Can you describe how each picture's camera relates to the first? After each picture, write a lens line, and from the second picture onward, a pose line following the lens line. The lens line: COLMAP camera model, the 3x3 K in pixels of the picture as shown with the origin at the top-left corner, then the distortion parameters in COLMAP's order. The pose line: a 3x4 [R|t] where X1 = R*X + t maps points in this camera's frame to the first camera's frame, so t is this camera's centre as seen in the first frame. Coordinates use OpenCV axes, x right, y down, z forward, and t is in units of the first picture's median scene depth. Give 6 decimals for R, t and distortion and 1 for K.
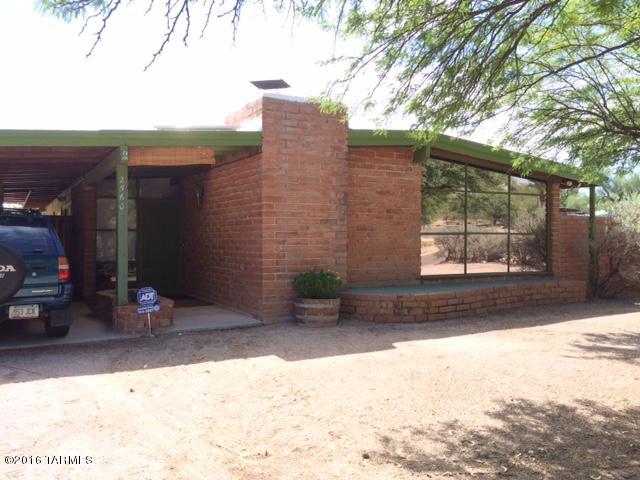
lens RADIAL K [[534.8, 0, 320.4], [0, 534.8, 240.1], [0, 0, 1]] dist [0.051224, -0.064328]
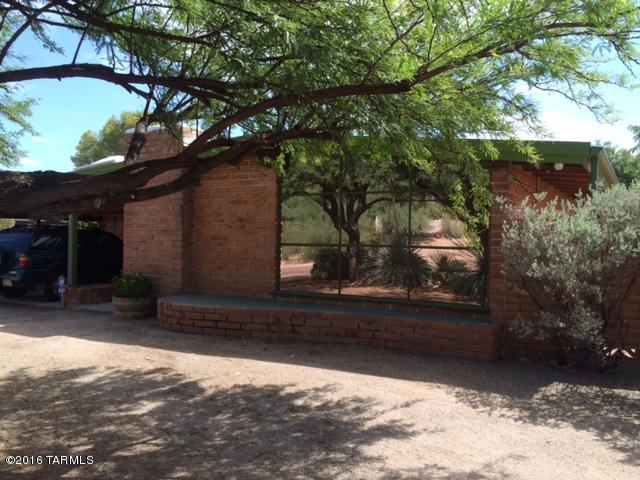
lens RADIAL K [[534.8, 0, 320.4], [0, 534.8, 238.7], [0, 0, 1]] dist [0.051224, -0.064328]
pose [[0.549918, 0.005925, -0.835198, 1.119993], [-0.022514, 0.999717, -0.007731, -0.018093], [0.834915, 0.023056, 0.549896, 0.637498]]
